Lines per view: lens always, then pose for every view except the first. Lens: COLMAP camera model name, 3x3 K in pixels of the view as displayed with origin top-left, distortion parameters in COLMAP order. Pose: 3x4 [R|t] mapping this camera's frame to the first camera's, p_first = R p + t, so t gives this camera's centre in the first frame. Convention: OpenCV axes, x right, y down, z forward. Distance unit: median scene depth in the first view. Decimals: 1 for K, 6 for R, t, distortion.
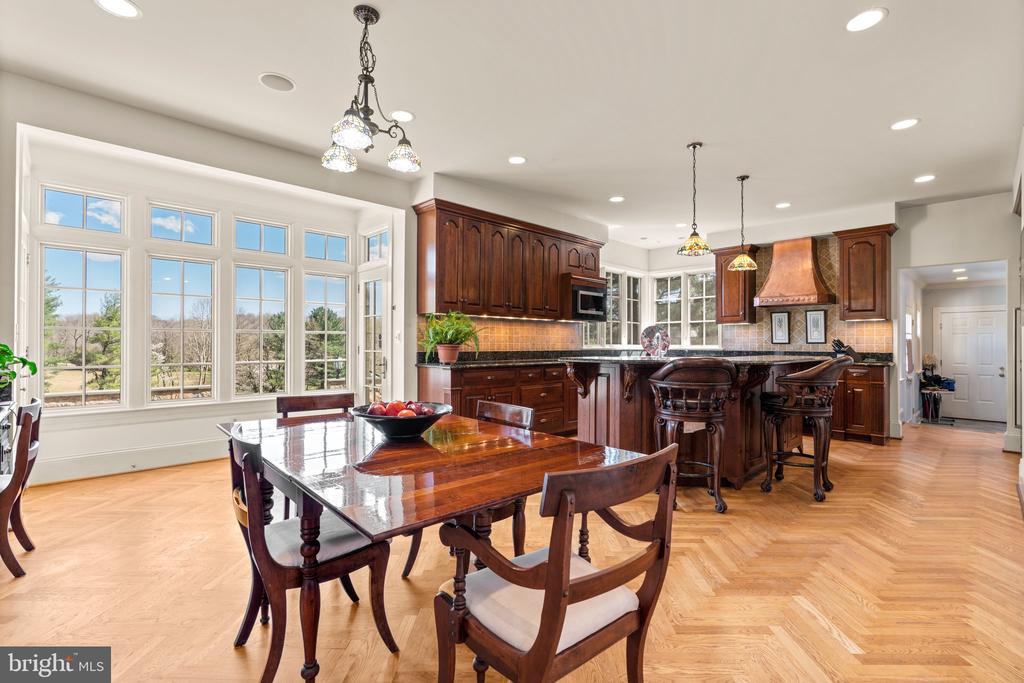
lens RADIAL K [[461.3, 0, 513.7], [0, 461.3, 339.6], [0, 0, 1]] dist [-0.005592, 0.001352]
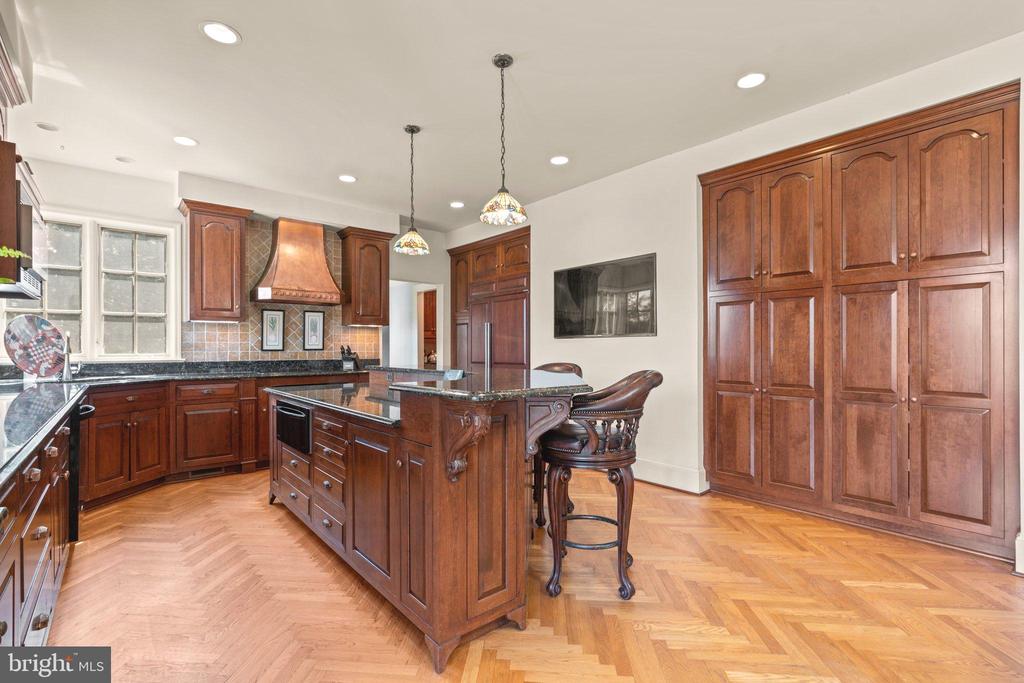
lens RADIAL K [[461.3, 0, 516.5], [0, 461.3, 347.7], [0, 0, 1]] dist [-0.005592, 0.001352]
pose [[0.066042, 0.003630, 0.997810, -0.164467], [-0.003499, 0.999988, -0.003407, 0.005077], [-0.997811, -0.003266, 0.066054, 0.549452]]
